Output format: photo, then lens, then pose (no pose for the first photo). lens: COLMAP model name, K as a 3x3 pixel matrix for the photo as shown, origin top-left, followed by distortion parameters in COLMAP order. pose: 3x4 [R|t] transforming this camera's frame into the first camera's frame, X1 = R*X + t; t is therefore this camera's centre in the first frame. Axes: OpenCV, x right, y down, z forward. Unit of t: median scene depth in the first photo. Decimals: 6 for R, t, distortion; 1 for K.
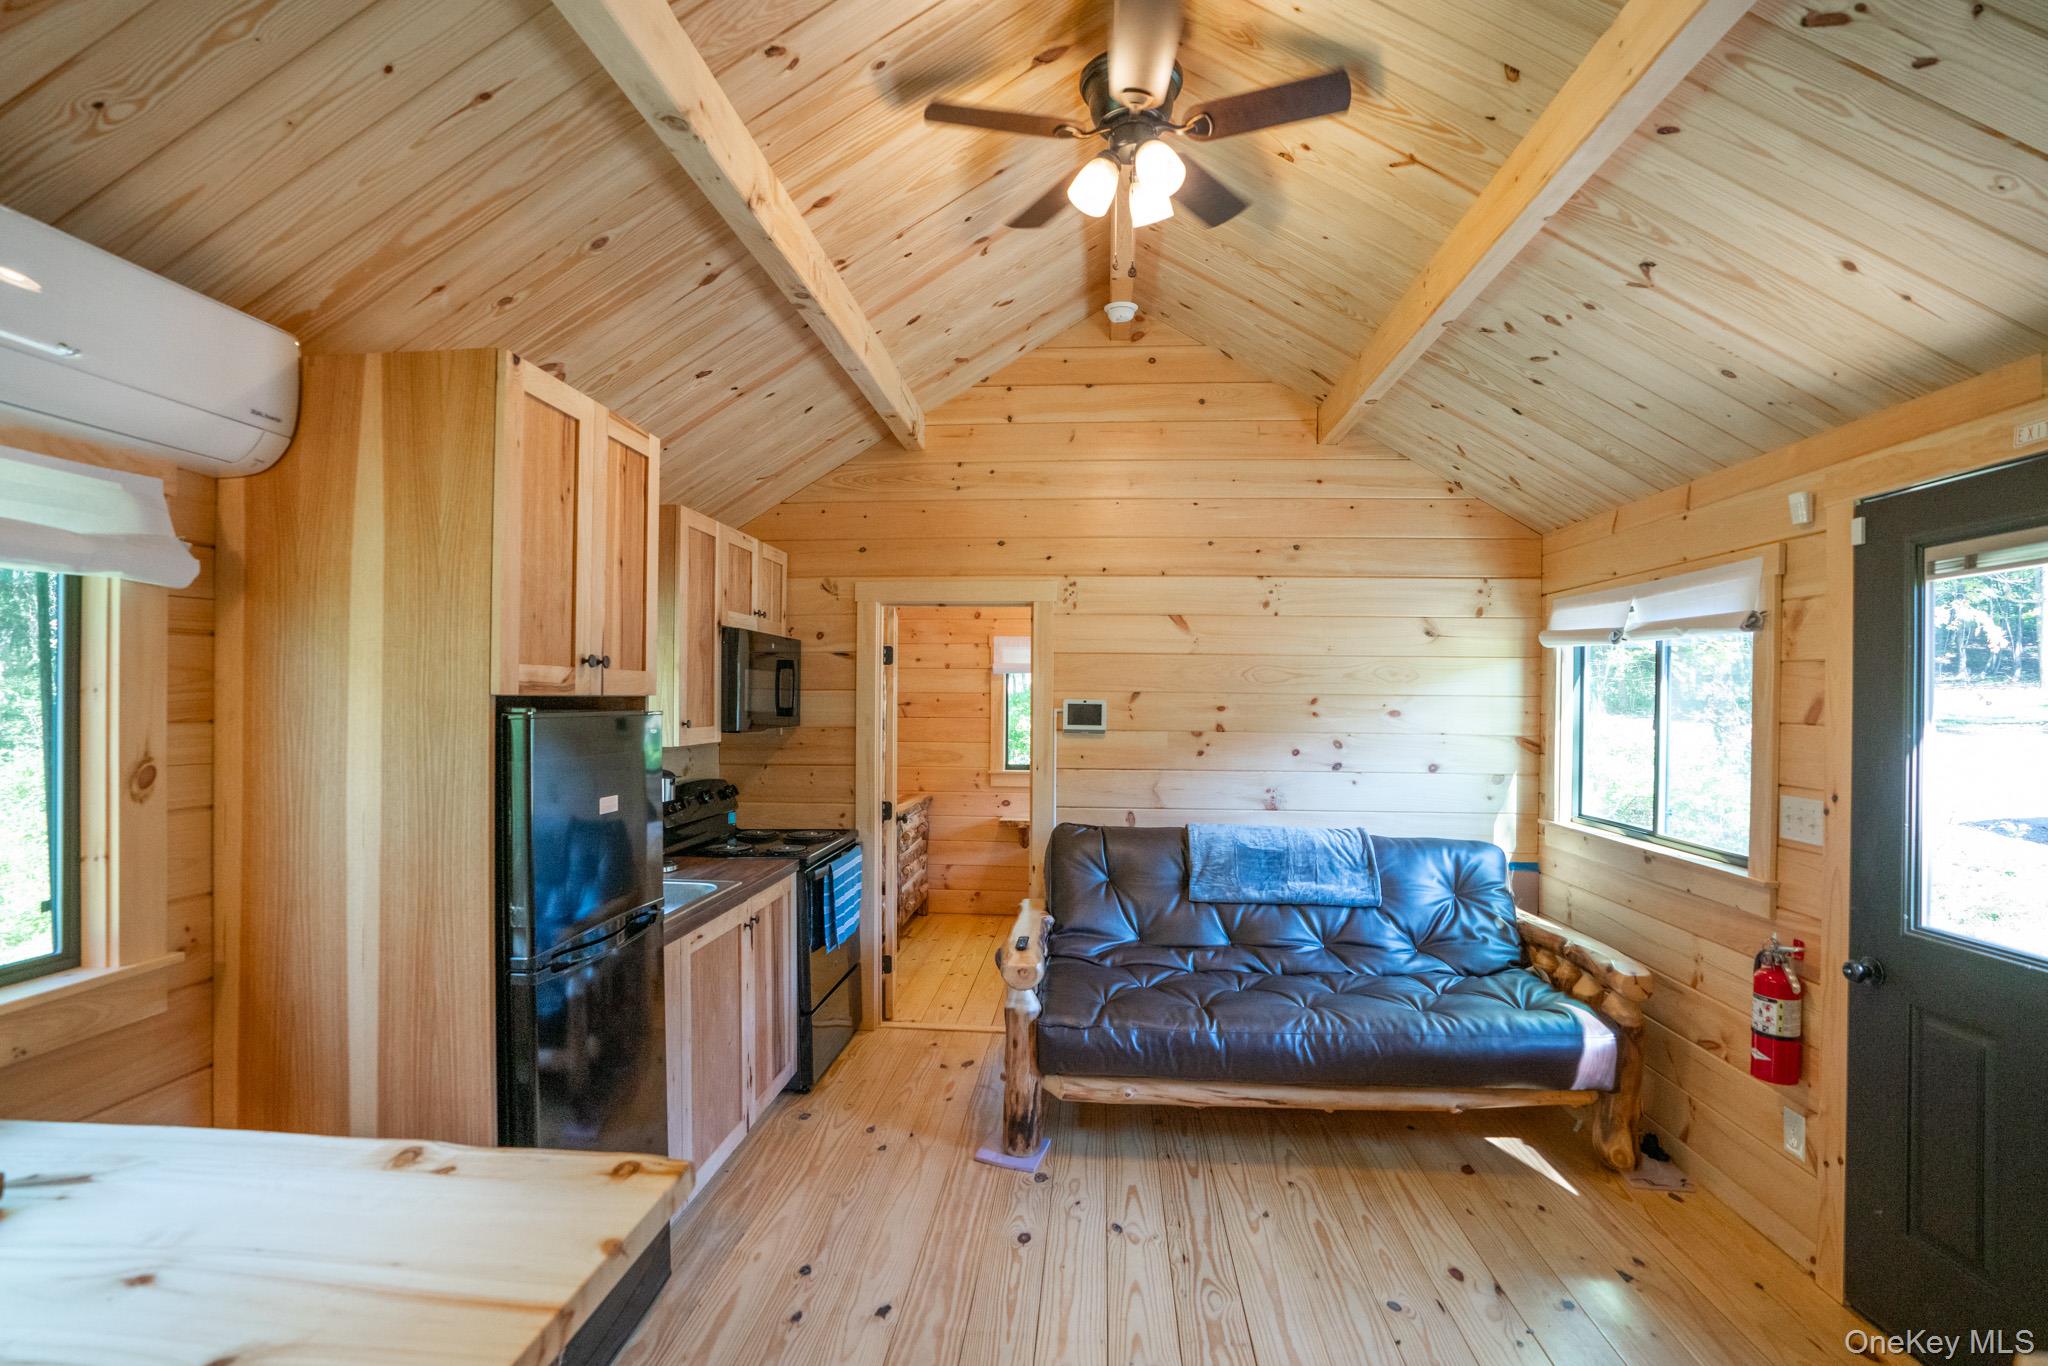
lens RADIAL K [[983.7, 0, 1018.8], [0, 983.7, 710.6], [0, 0, 1]] dist [-0.041145, 0.000913]
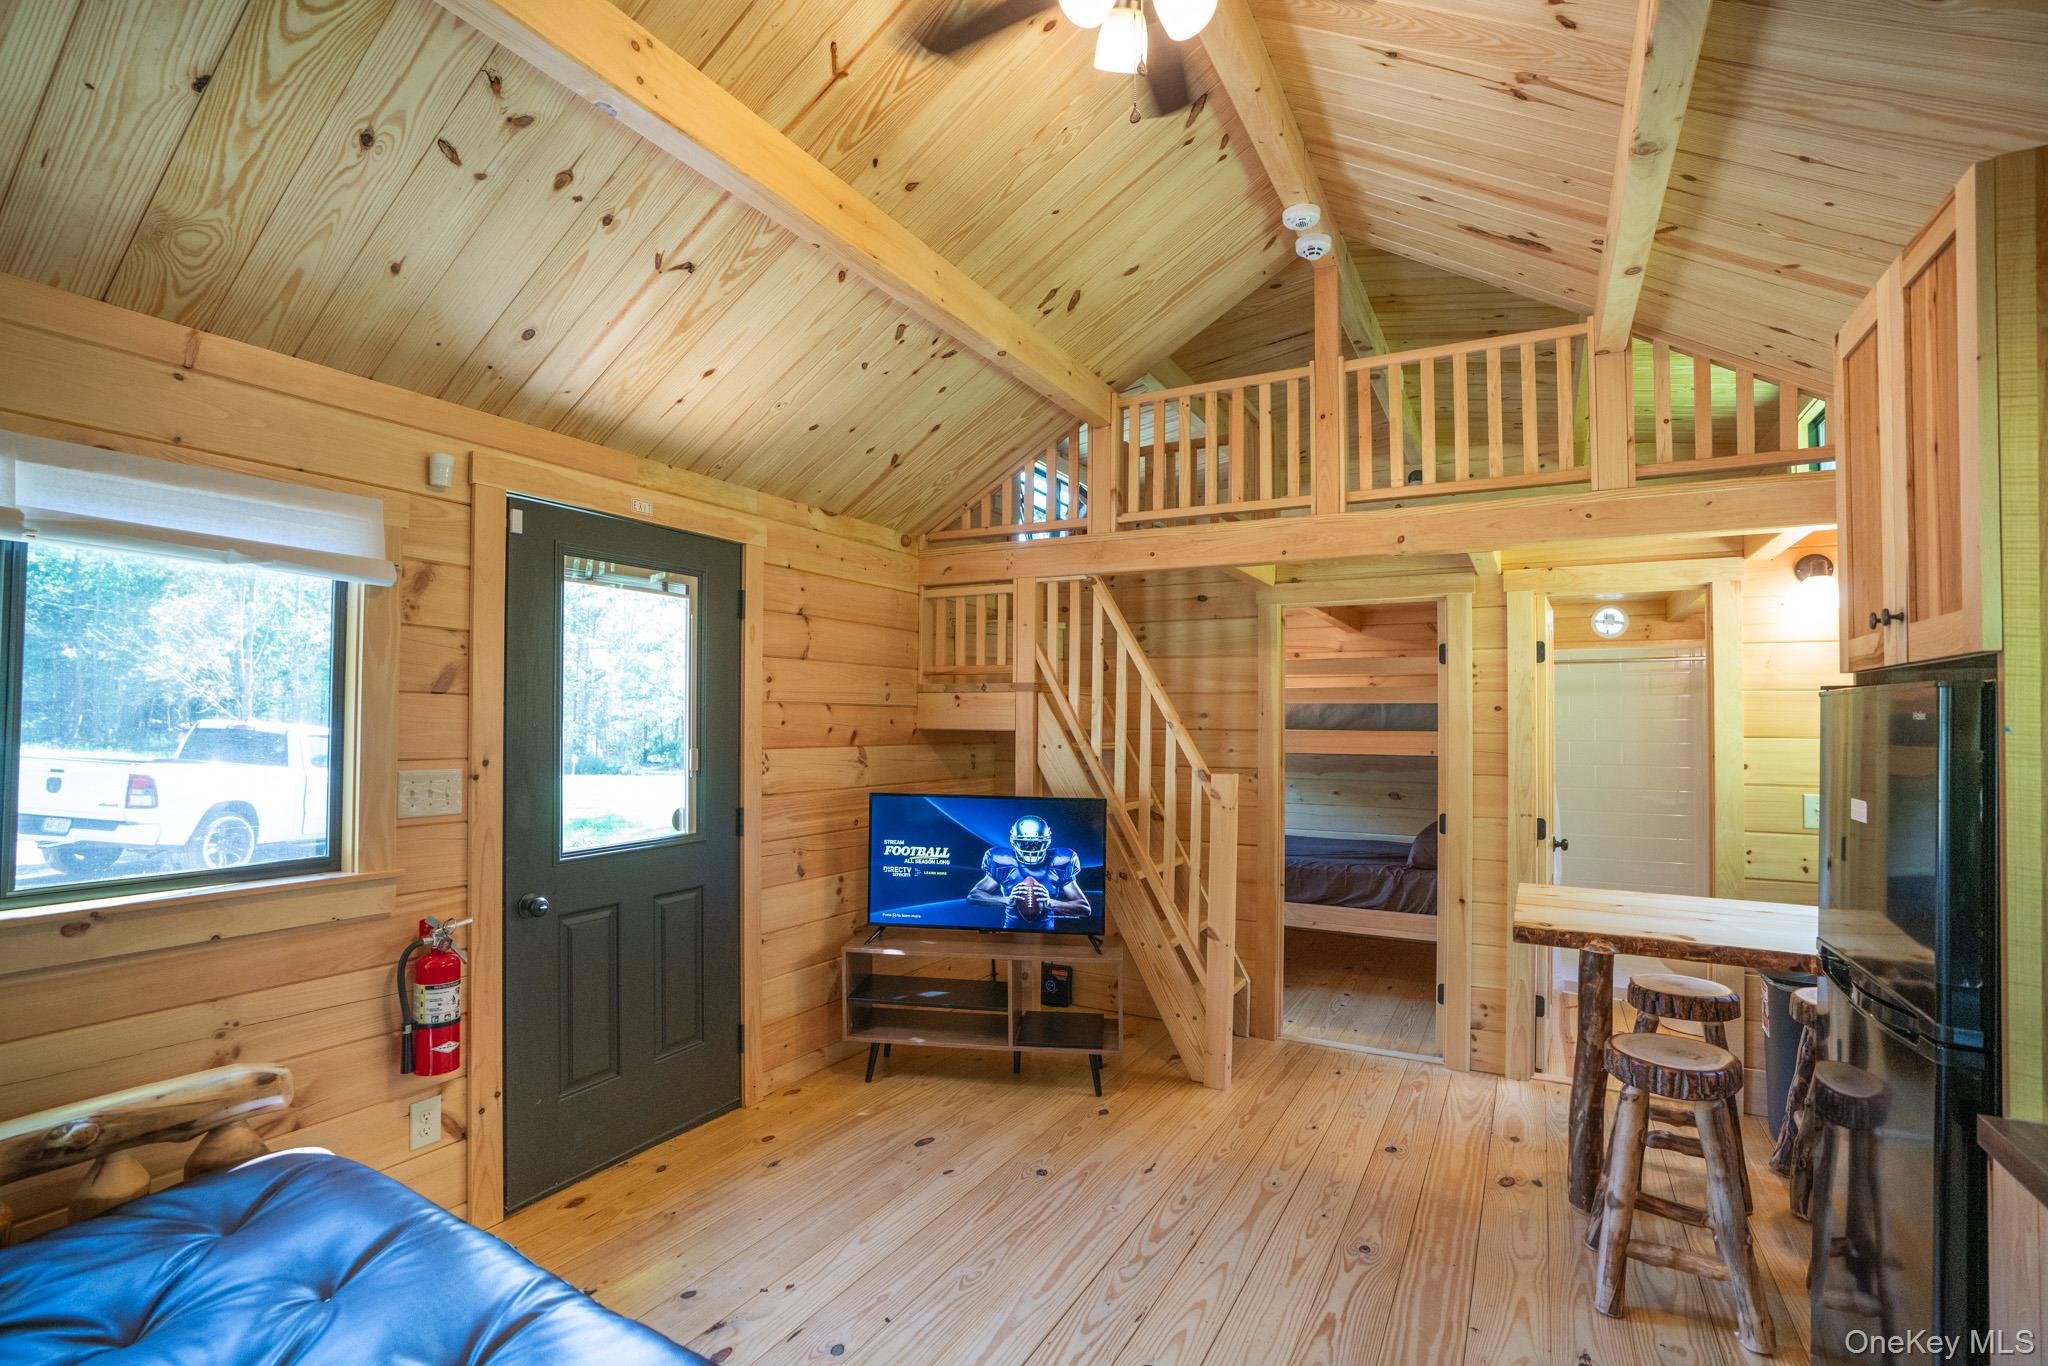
lens RADIAL K [[983.7, 0, 1018.8], [0, 983.7, 710.6], [0, 0, 1]] dist [-0.041145, 0.000913]
pose [[-0.918707, -0.015382, 0.394640, -0.088420], [-0.012732, 0.999875, 0.009333, 0.012245], [-0.394734, 0.003550, -0.918788, 1.364469]]
